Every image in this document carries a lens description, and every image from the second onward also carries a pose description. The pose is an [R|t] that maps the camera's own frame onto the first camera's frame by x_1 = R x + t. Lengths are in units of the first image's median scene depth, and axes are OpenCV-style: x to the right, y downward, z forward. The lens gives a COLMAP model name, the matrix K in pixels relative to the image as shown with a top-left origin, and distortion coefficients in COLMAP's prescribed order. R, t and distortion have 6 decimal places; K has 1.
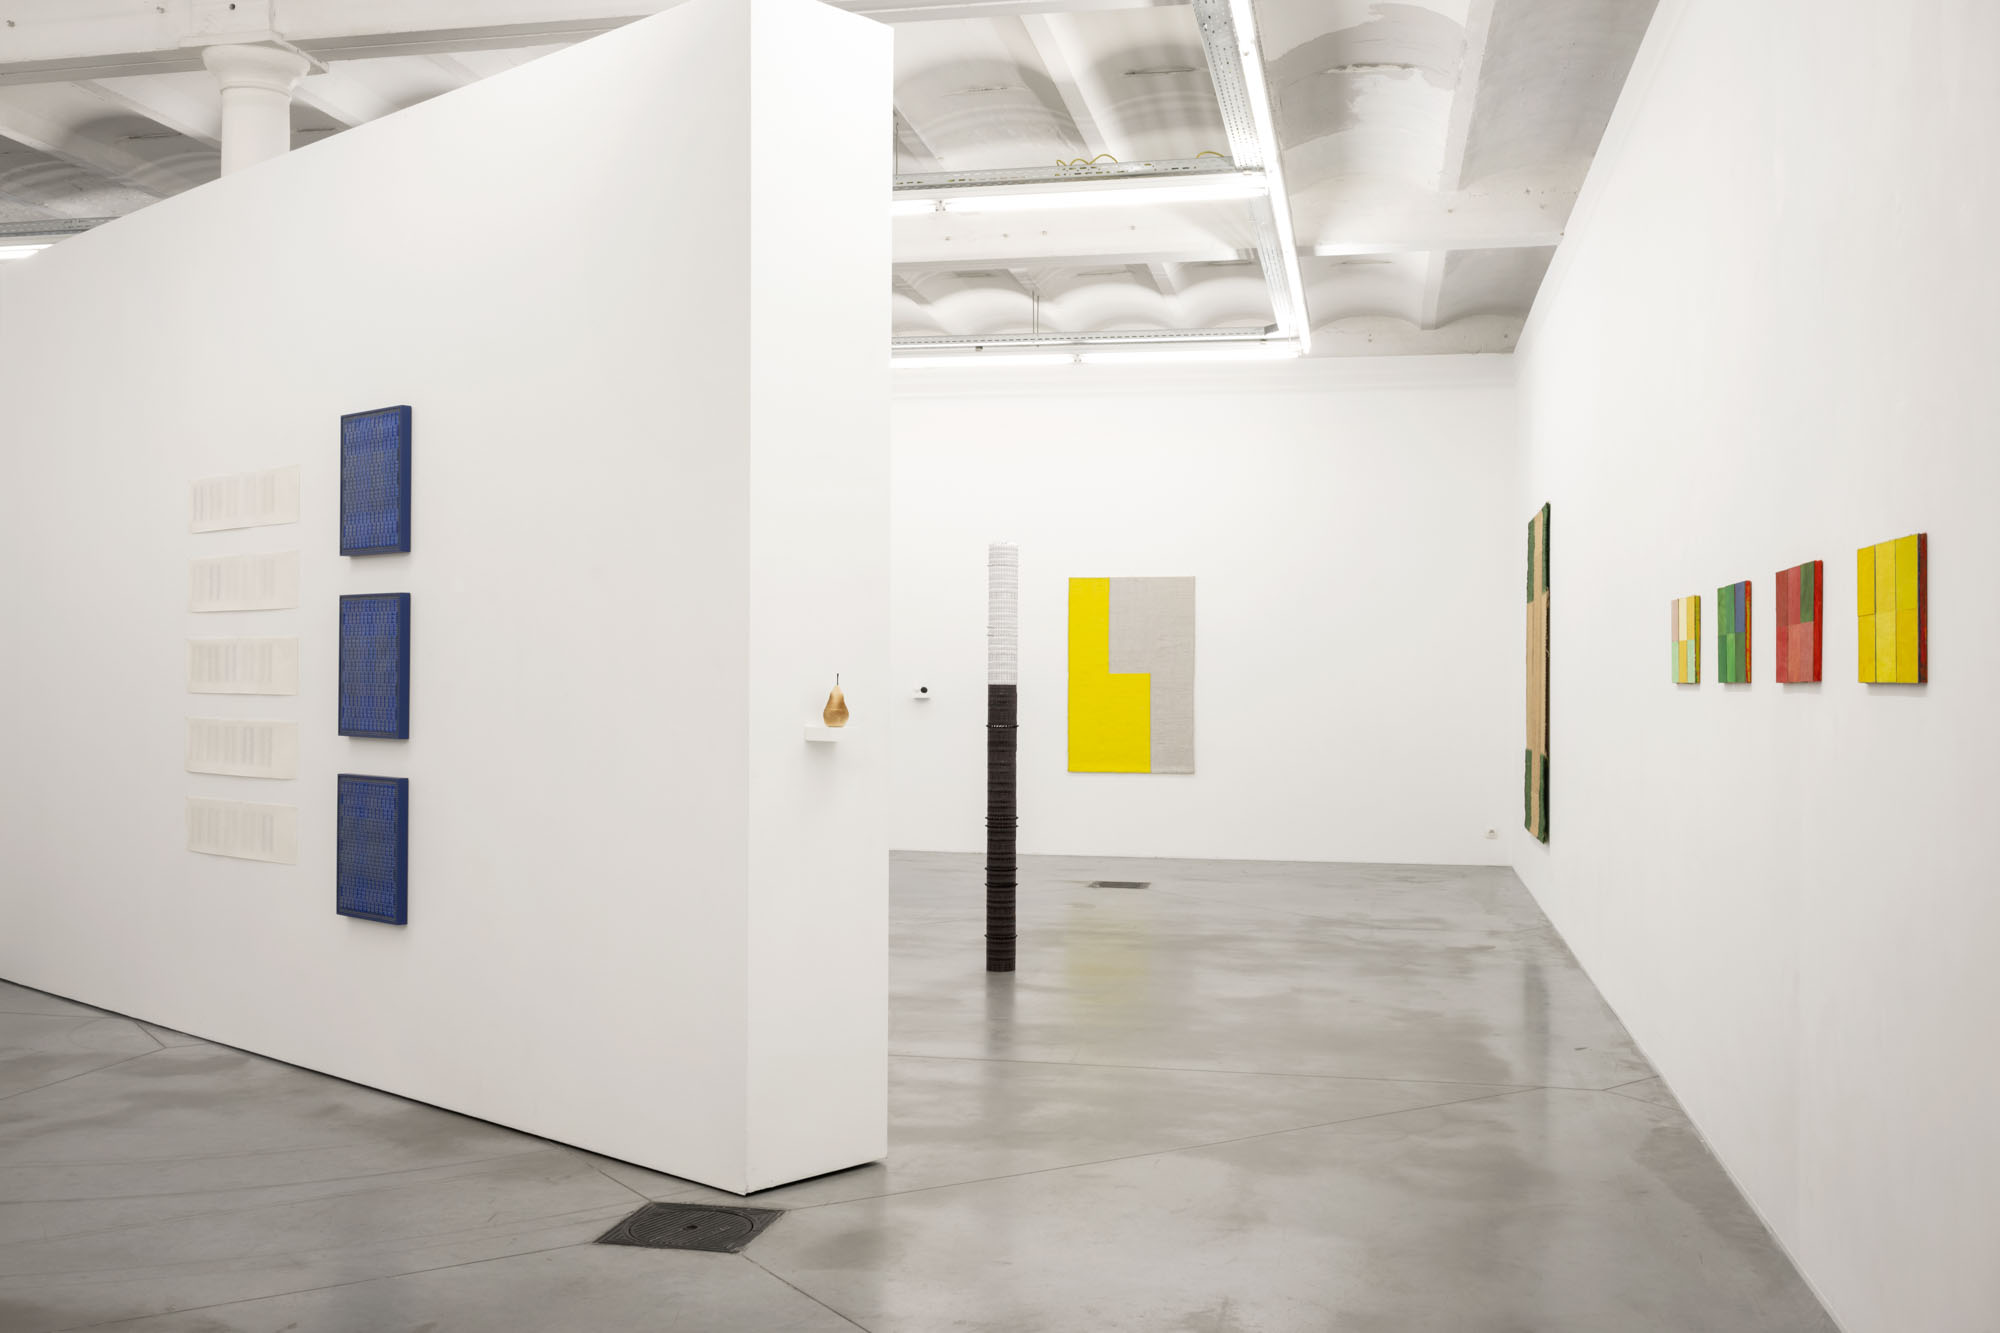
lens RADIAL K [[1885.6, 0, 998.6], [0, 1885.6, 671.7], [0, 0, 1]] dist [-0.012201, -0.001573]
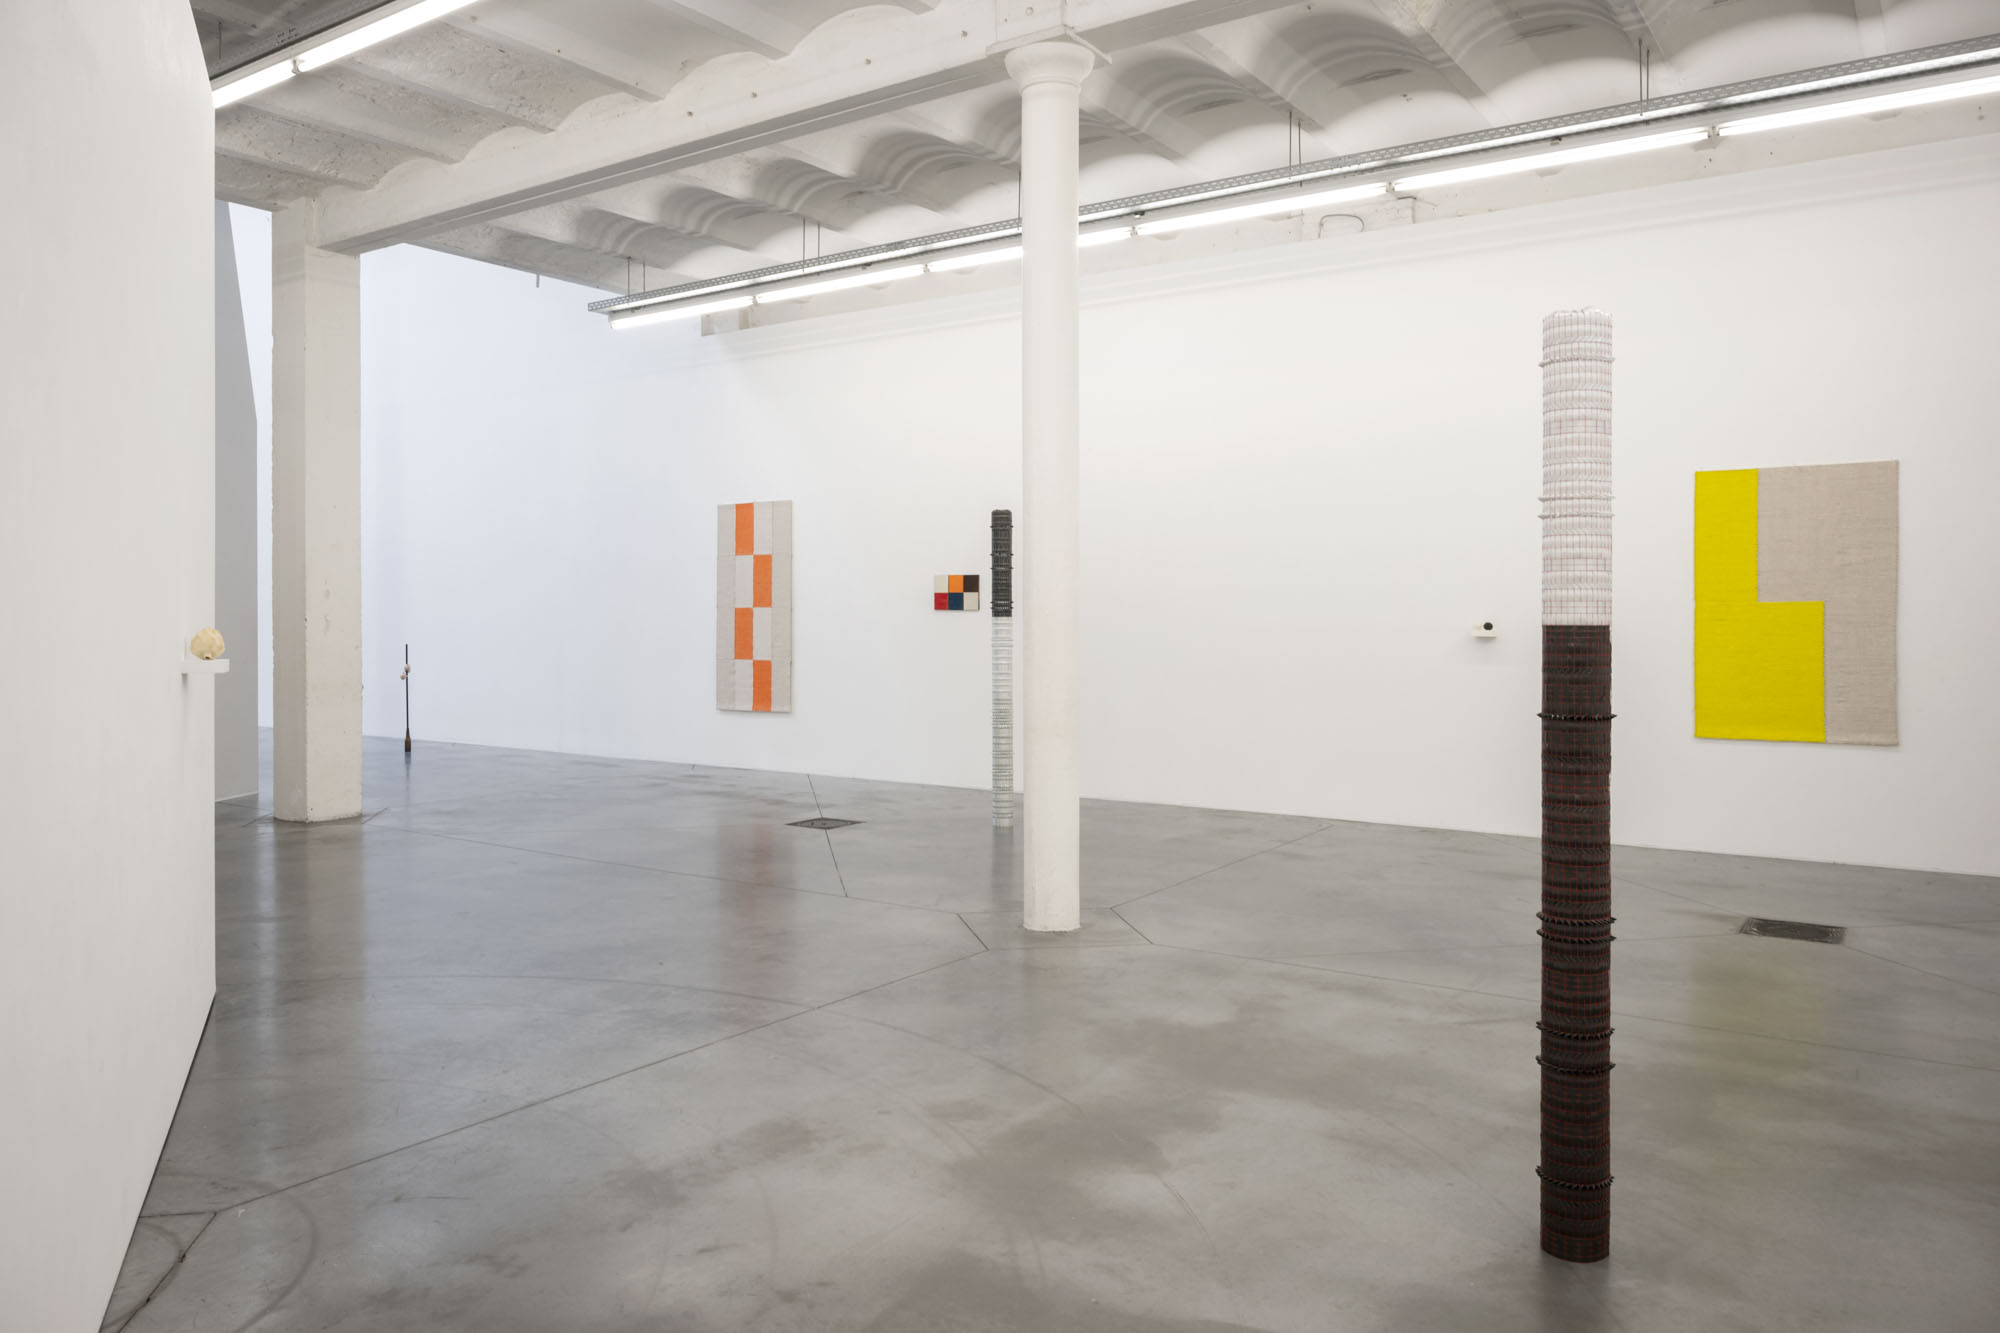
lens RADIAL K [[1518.4, 0, 939.7], [0, 1518.4, 628.6], [0, 0, 1]] dist [0.009060, -0.009126]
pose [[0.916499, -0.004463, -0.400012, 0.007802], [0.009789, 0.999889, 0.011272, 0.002286], [0.399918, -0.014247, 0.916440, 0.586042]]
